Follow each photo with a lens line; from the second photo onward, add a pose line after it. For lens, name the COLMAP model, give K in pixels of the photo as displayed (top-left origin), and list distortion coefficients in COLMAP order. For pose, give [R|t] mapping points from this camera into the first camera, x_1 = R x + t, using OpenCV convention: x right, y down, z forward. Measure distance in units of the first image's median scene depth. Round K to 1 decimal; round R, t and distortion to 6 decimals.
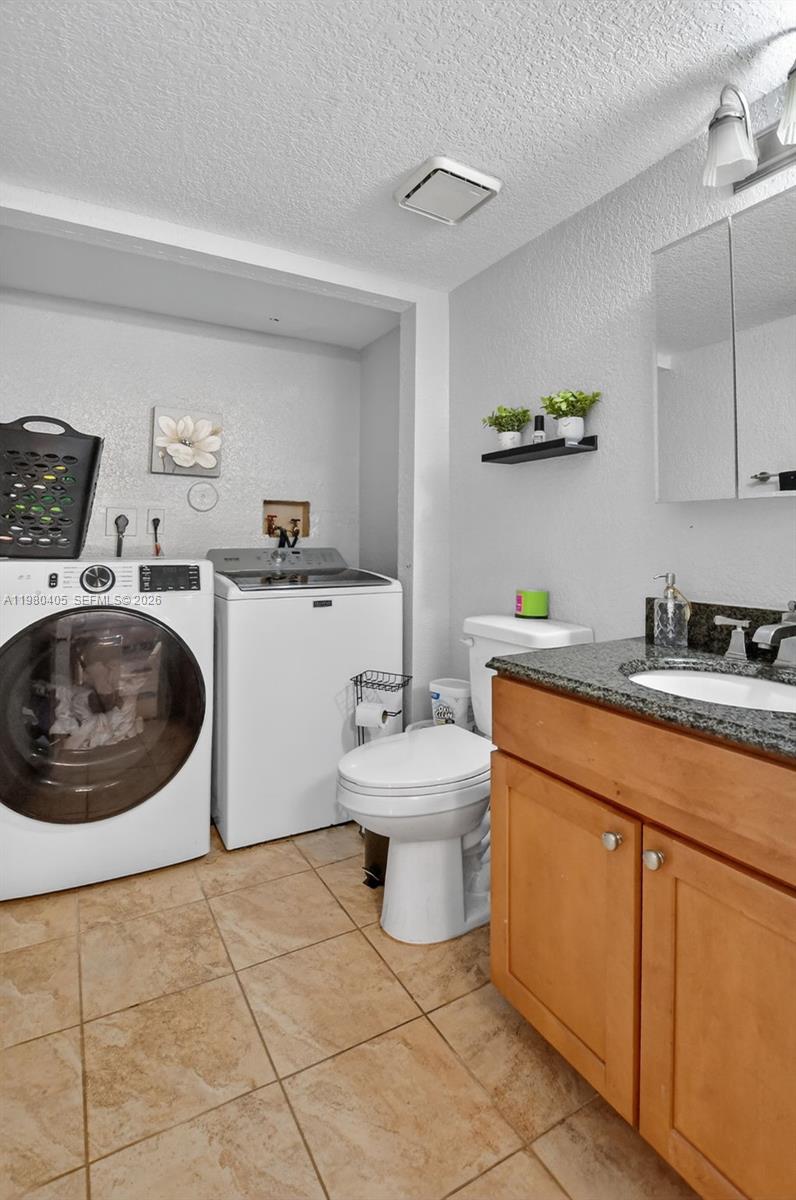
lens RADIAL K [[599.0, 0, 409.3], [0, 599.0, 520.8], [0, 0, 1]] dist [-0.026623, 0.000433]
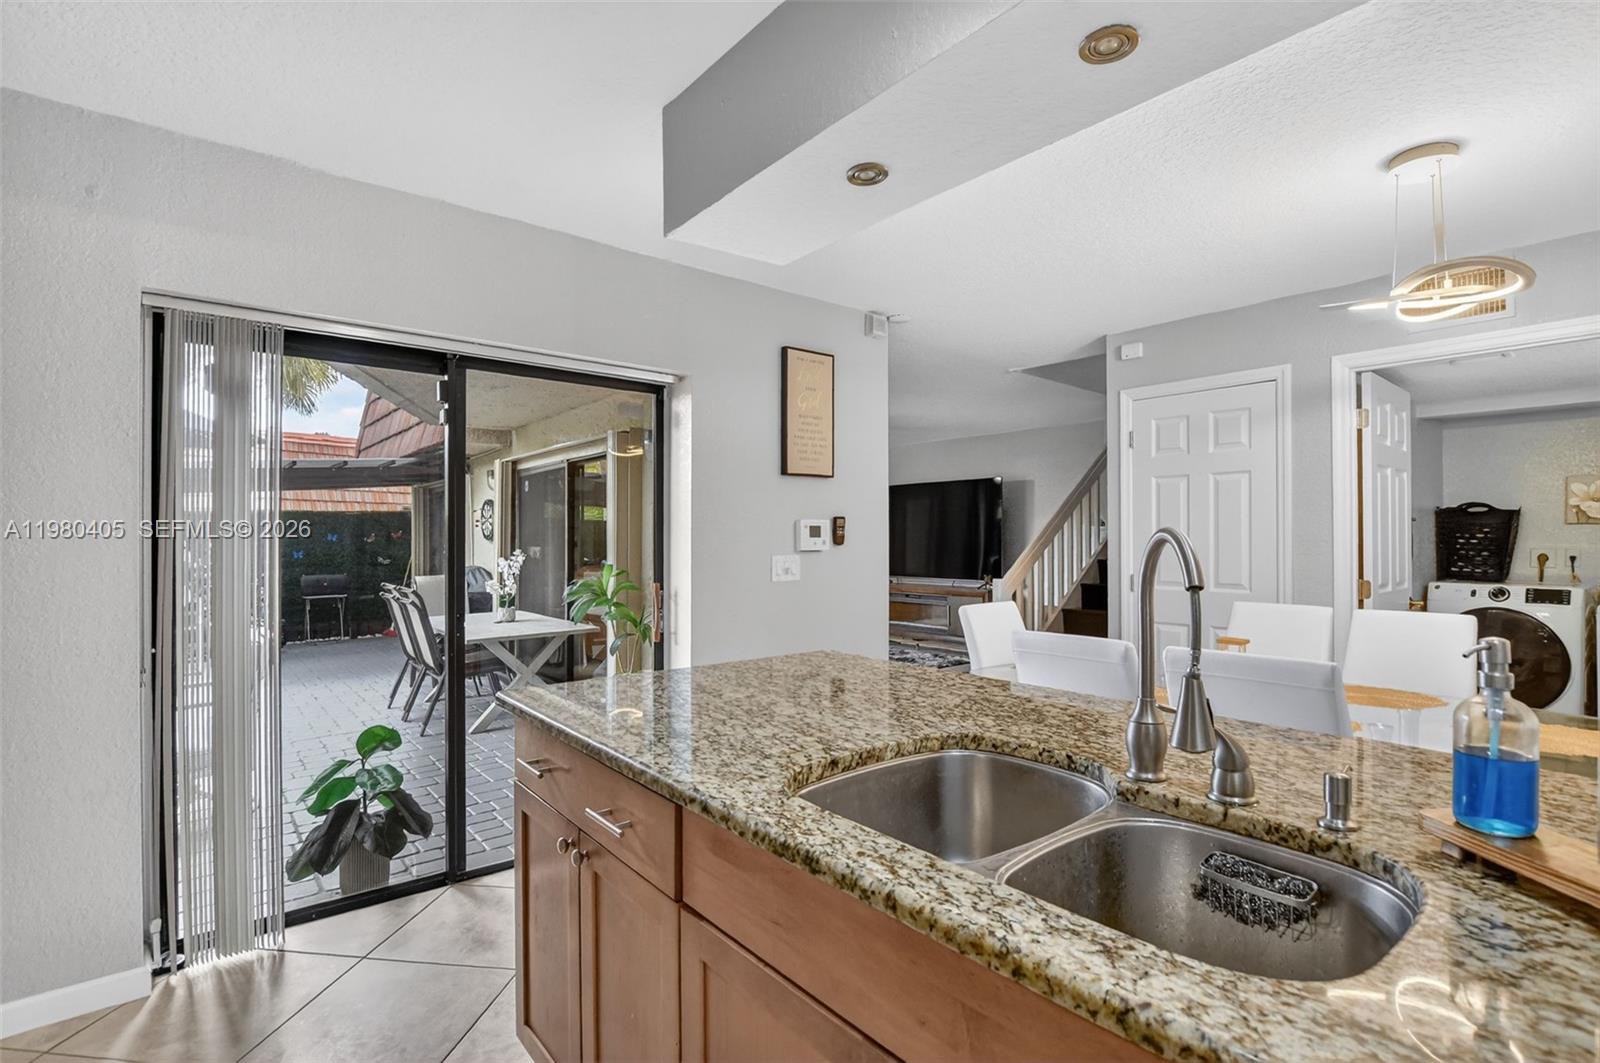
lens RADIAL K [[758.4, 0, 804.1], [0, 758.4, 537.0], [0, 0, 1]] dist [-0.029123, 0.003220]
pose [[0.166332, -0.009427, -0.986025, 1.389452], [0.033298, 0.999438, -0.003939, -0.142752], [0.985507, -0.032177, 0.166552, -1.517070]]
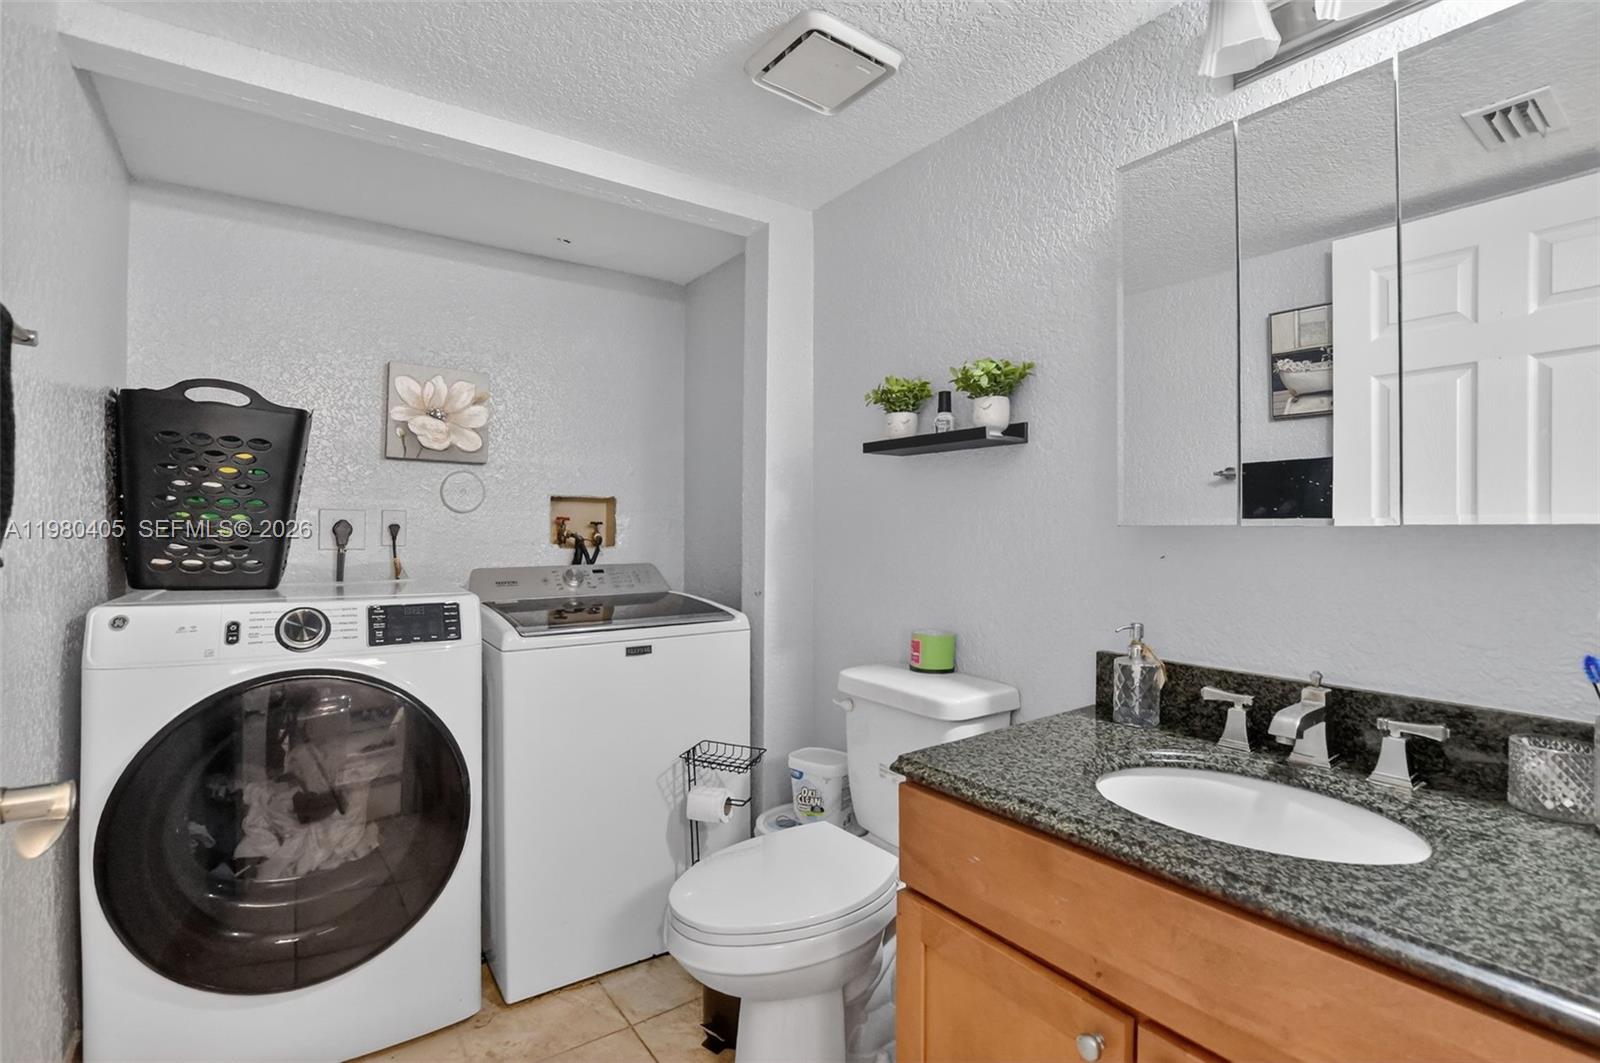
lens RADIAL K [[758.4, 0, 802.3], [0, 758.4, 526.6], [0, 0, 1]] dist [-0.029123, 0.003220]
pose [[0.996063, -0.000366, 0.088644, -0.036103], [-0.002991, 0.999283, 0.037742, -0.049486], [-0.088595, -0.037858, 0.995348, 0.109300]]
